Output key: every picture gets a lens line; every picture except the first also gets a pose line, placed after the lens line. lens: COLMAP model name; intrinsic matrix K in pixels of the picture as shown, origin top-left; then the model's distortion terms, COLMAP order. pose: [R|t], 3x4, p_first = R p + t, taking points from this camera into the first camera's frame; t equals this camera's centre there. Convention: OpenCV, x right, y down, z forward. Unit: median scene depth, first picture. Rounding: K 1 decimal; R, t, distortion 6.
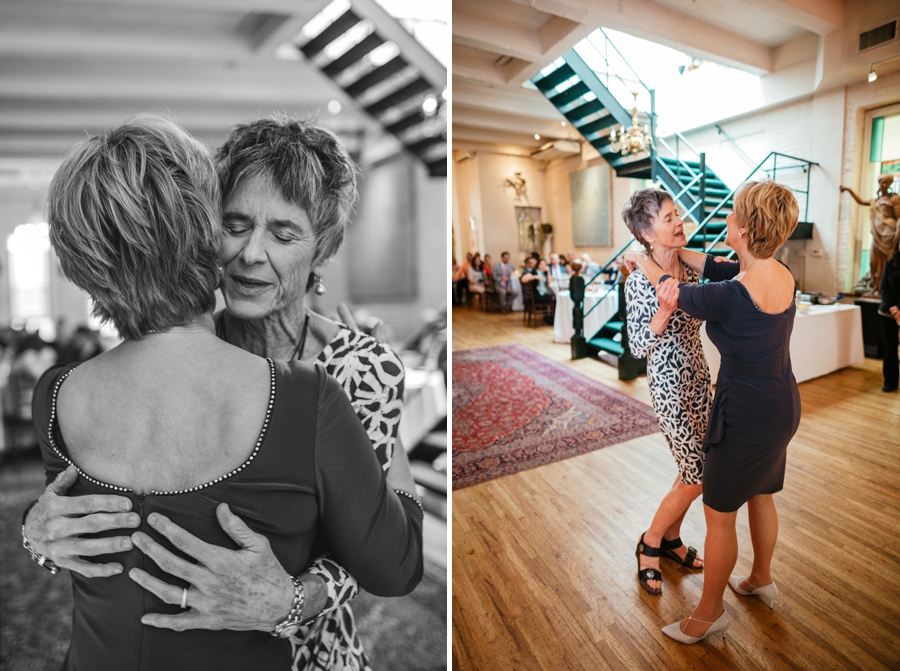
lens RADIAL K [[608.3, 0, 450.0], [0, 608.3, 335.5], [0, 0, 1]] dist [-0.118055, 0.000330]
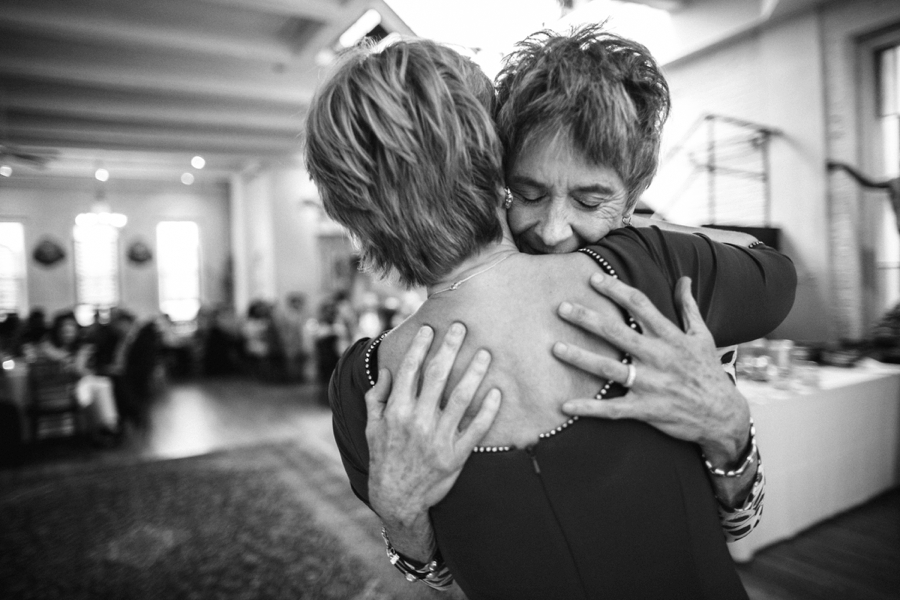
lens RADIAL K [[633.7, 0, 450.0], [0, 633.7, 300.0], [0, 0, 1]] dist [0.002543, 0.023855]
pose [[0.968869, 0.005905, 0.247504, 0.119215], [0.032081, 0.988292, -0.149161, -0.027941], [-0.245487, 0.152458, 0.957336, 0.401149]]
